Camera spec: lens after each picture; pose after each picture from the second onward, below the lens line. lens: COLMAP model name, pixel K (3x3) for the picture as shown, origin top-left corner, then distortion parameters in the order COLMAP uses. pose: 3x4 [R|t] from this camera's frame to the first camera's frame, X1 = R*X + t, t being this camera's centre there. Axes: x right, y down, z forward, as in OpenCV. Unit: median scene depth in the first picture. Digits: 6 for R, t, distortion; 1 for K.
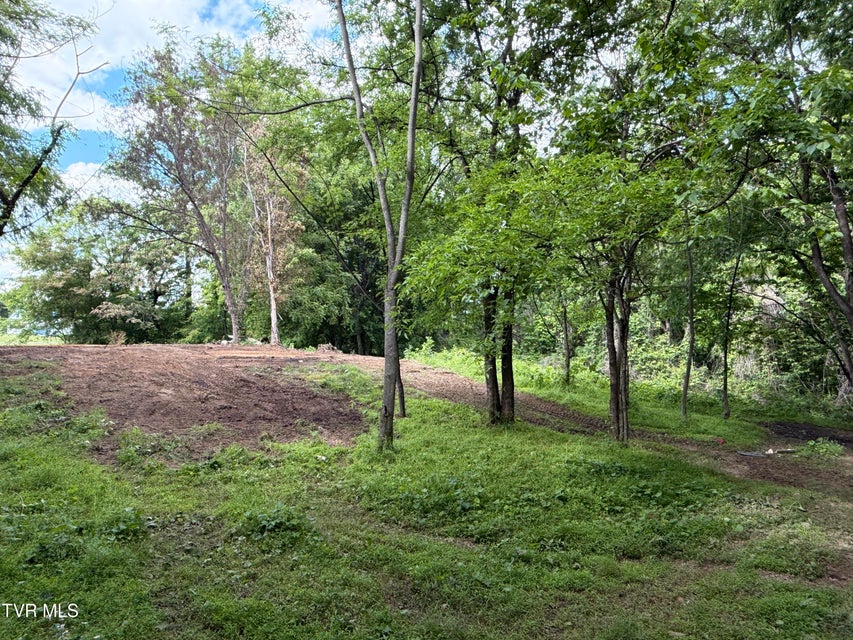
lens RADIAL K [[571.7, 0, 426.5], [0, 571.7, 320.1], [0, 0, 1]] dist [-0.000135, -0.000001]
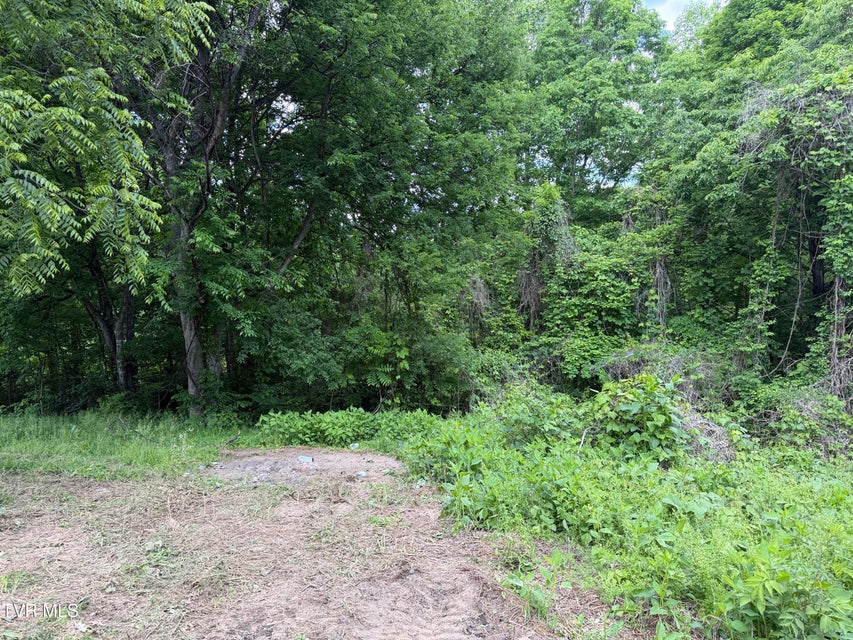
lens RADIAL K [[589.3, 0, 426.6], [0, 589.3, 320.2], [0, 0, 1]] dist [0.011117, 0.000383]
pose [[0.960364, -0.018468, 0.278135, -0.088655], [-0.011209, 0.994437, 0.104732, -0.002881], [-0.278522, -0.103699, 0.954815, 0.697336]]
